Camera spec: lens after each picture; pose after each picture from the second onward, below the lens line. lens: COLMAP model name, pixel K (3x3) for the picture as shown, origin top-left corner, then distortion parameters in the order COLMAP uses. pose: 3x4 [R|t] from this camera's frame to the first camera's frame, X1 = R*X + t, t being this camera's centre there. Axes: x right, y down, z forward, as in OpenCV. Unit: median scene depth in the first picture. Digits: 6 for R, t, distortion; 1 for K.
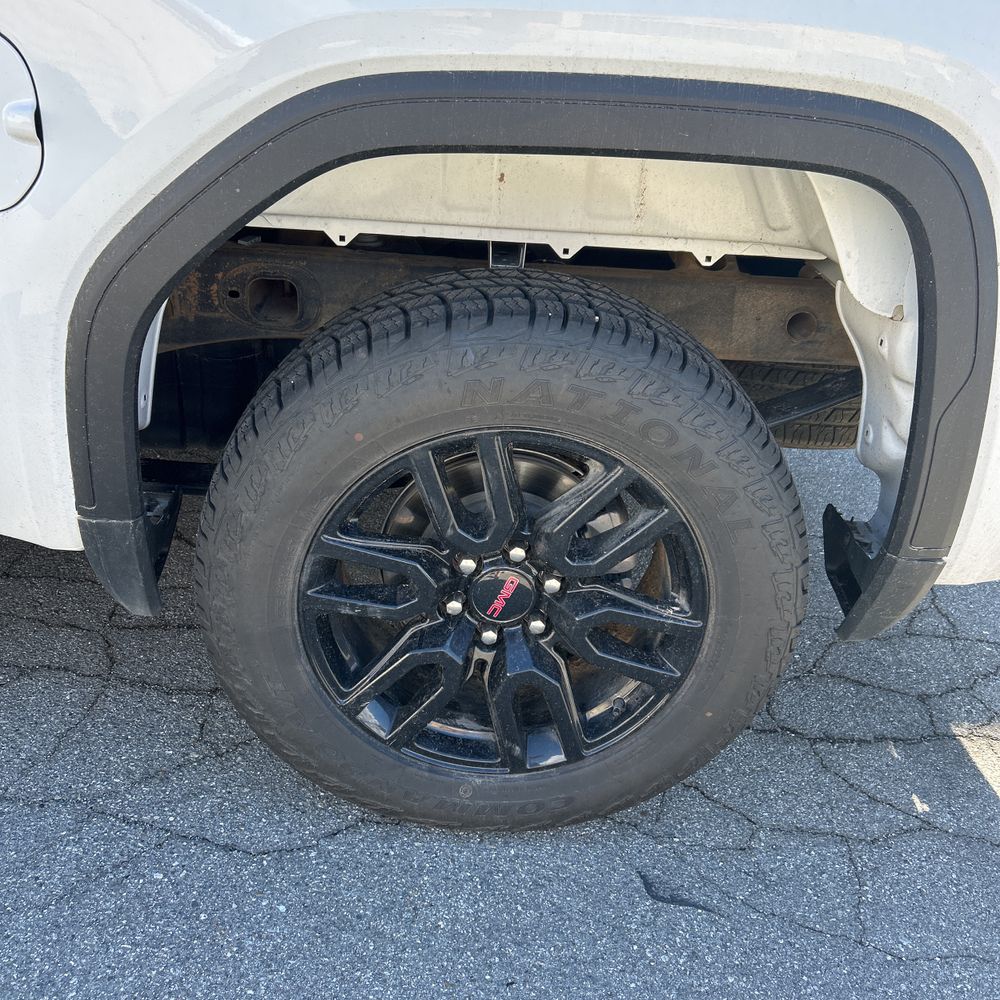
lens RADIAL K [[1008.4, 0, 497.4], [0, 1008.4, 489.0], [0, 0, 1]] dist [0.042827, -0.028548]
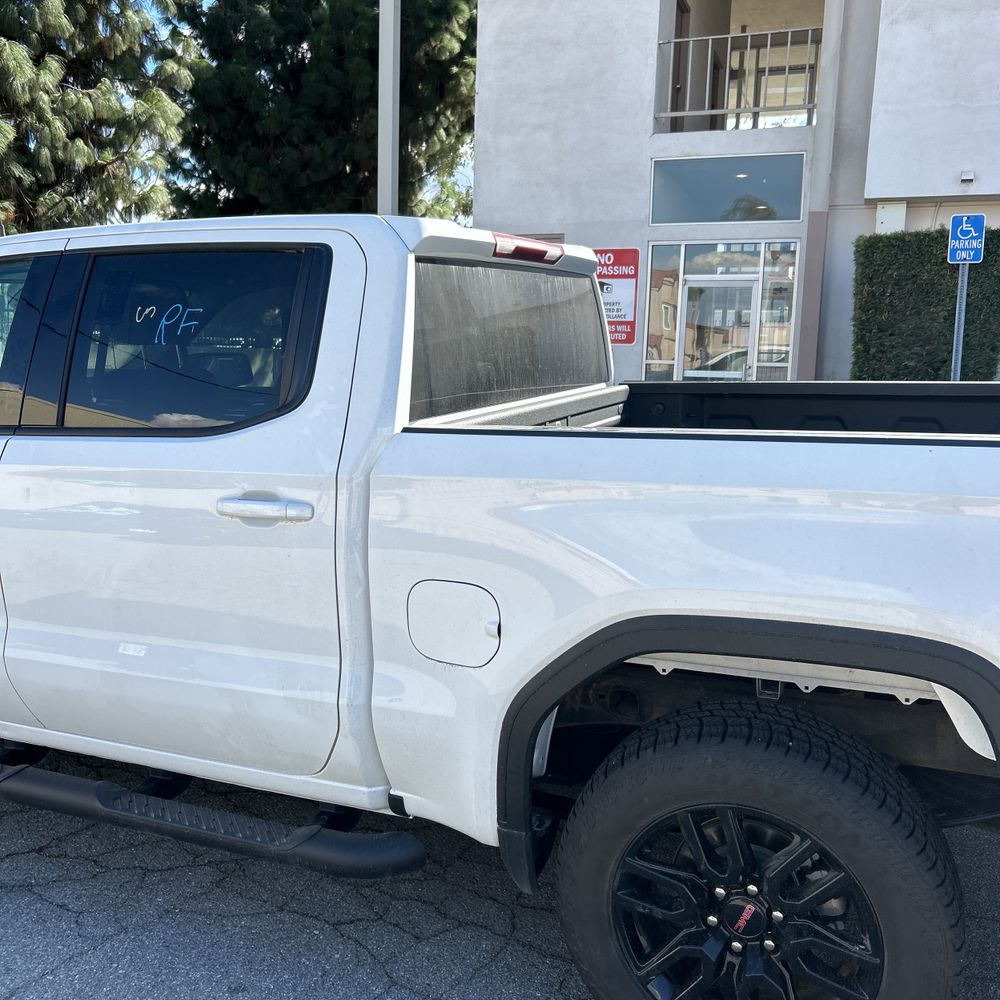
lens RADIAL K [[1019.5, 0, 486.5], [0, 1019.5, 499.6], [0, 0, 1]] dist [0.016261, -0.016594]
pose [[0.898463, -0.008456, -0.438969, 0.344307], [-0.120172, 0.956898, -0.264396, -0.043227], [0.422284, 0.290302, 0.858721, -0.678395]]
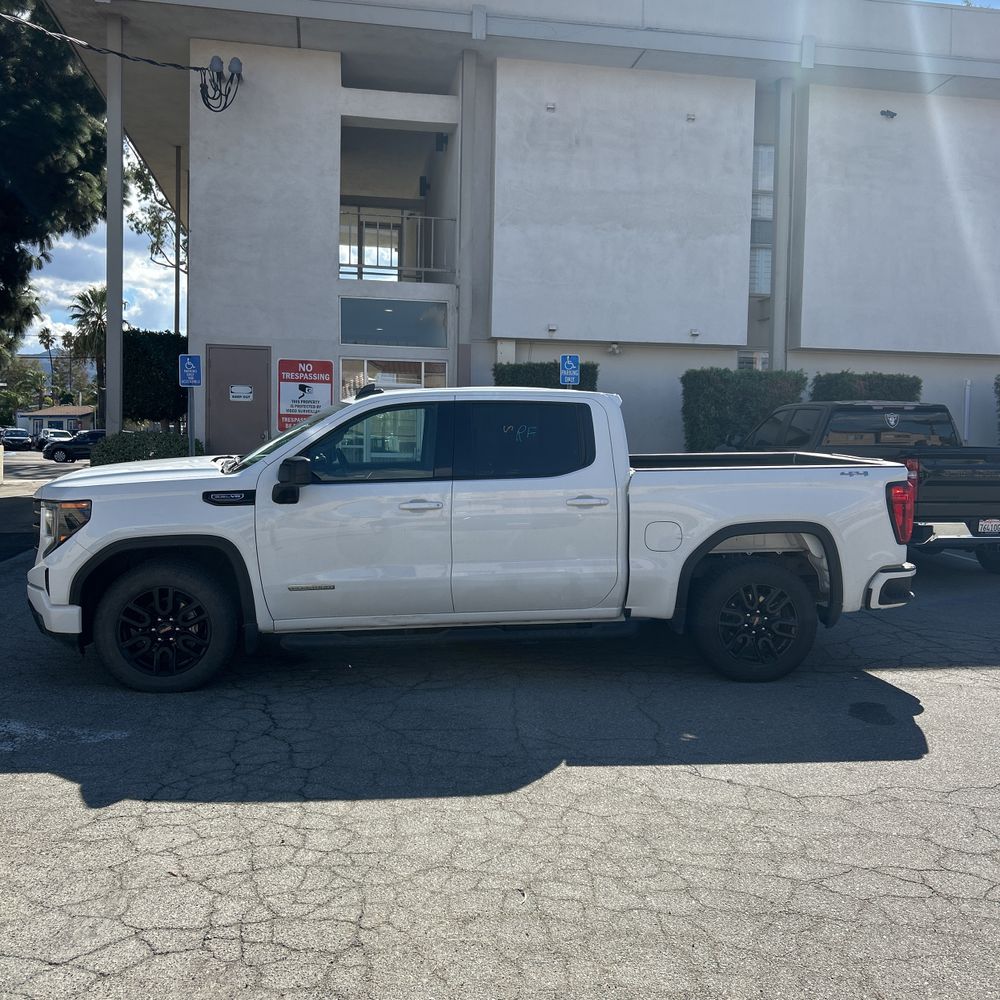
lens RADIAL K [[1003.2, 0, 519.4], [0, 1003.2, 478.9], [0, 0, 1]] dist [0.024196, -0.018286]
pose [[0.992296, -0.075264, 0.098403, -1.554257], [0.106195, 0.925813, -0.362757, 1.109819], [-0.063800, 0.370413, 0.926674, -3.664190]]
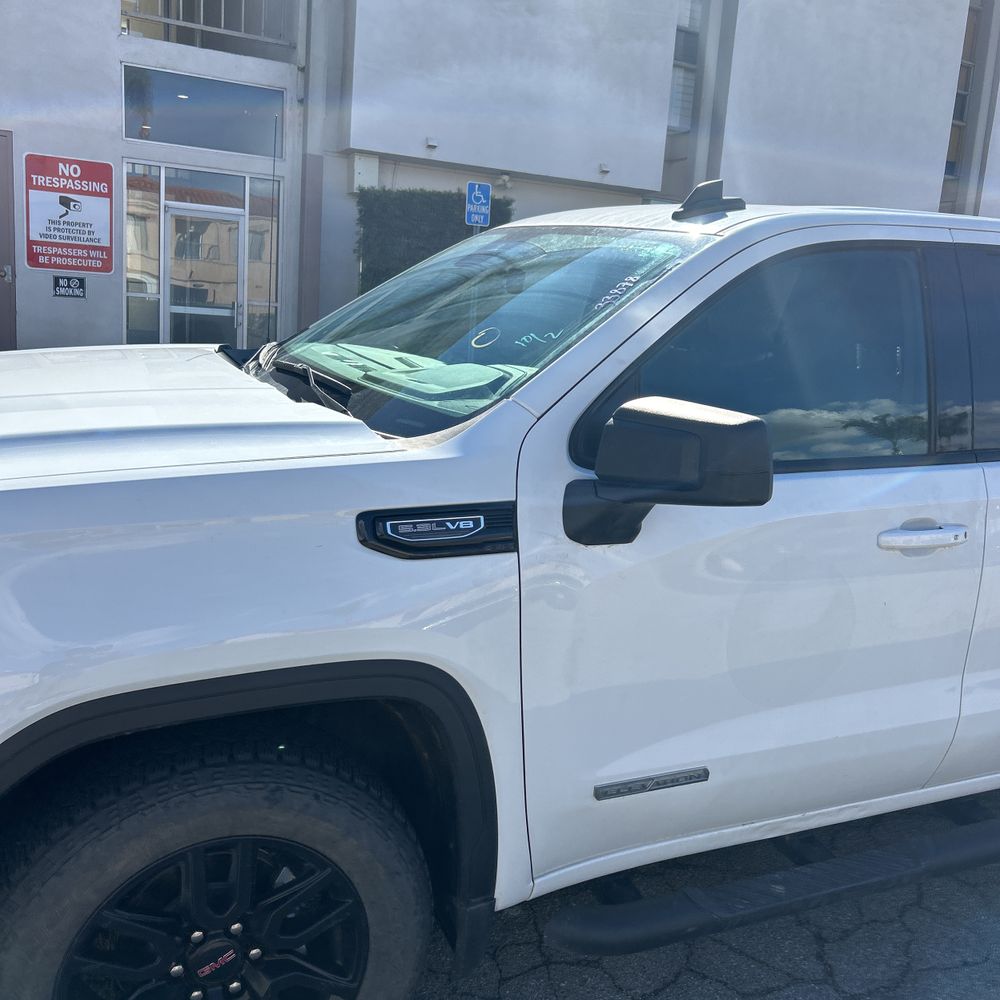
lens RADIAL K [[1017.3, 0, 498.6], [0, 1017.3, 488.8], [0, 0, 1]] dist [-0.016437, 0.040073]
pose [[0.927916, -0.089224, 0.361954, -2.813217], [0.163120, 0.970230, -0.179011, -0.372109], [-0.335207, 0.225149, 0.914847, -0.673272]]
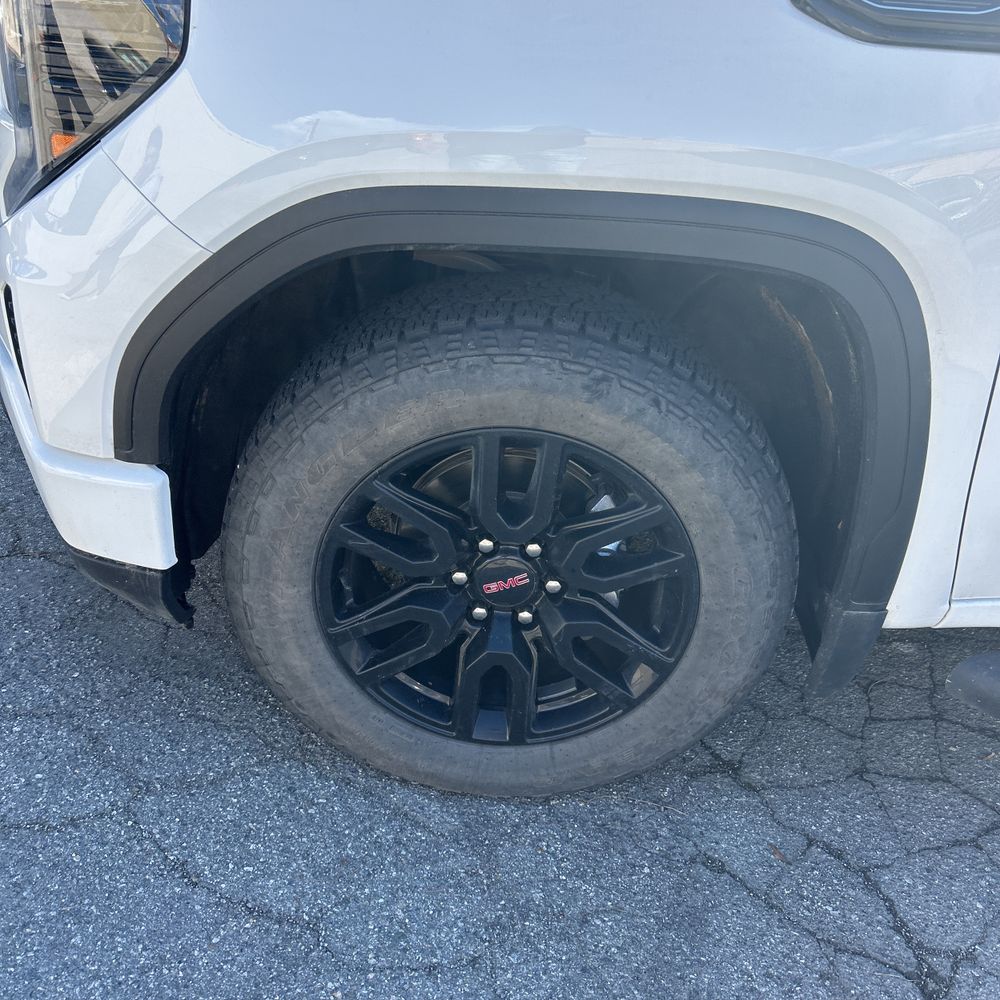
lens RADIAL K [[1005.0, 0, 494.0], [0, 1005.0, 494.8], [0, 0, 1]] dist [0.146697, -0.395890]
pose [[0.997179, 0.042047, -0.062175, -2.677843], [-0.037852, 0.997023, 0.067169, -0.229883], [0.064814, -0.064626, 0.995803, -0.240043]]
